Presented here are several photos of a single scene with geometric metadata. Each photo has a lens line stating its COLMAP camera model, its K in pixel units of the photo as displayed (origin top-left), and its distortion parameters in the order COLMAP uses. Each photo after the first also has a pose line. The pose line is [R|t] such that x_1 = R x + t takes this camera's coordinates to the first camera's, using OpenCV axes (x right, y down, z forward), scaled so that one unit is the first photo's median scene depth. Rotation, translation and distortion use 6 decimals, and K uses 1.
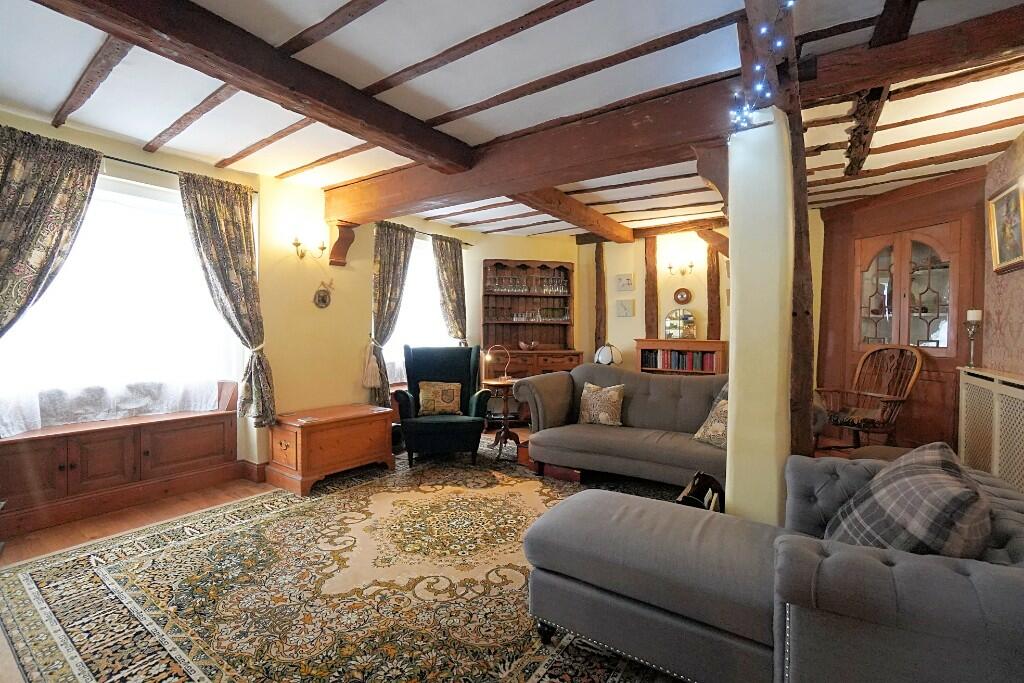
lens RADIAL K [[462.8, 0, 508.9], [0, 462.8, 339.0], [0, 0, 1]] dist [-0.056880, 0.018953]
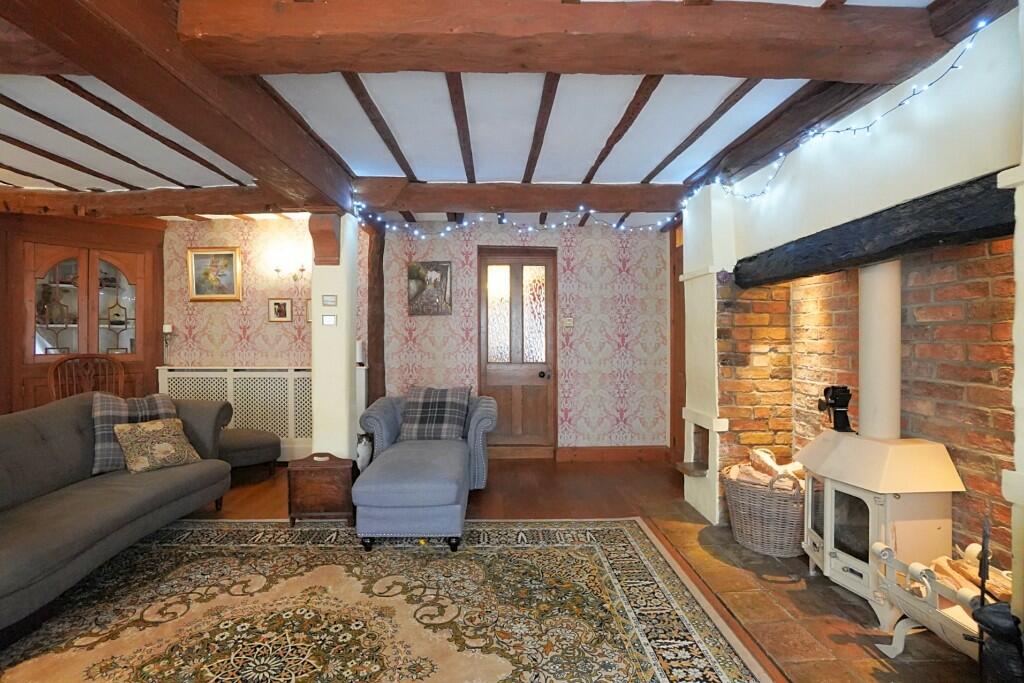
lens RADIAL K [[462.8, 0, 507.8], [0, 462.8, 334.3], [0, 0, 1]] dist [-0.056880, 0.018953]
pose [[-0.589442, -0.007805, 0.807773, -1.073638], [0.011143, 0.999780, 0.017791, -0.072926], [-0.807734, 0.019488, -0.589225, 1.484280]]
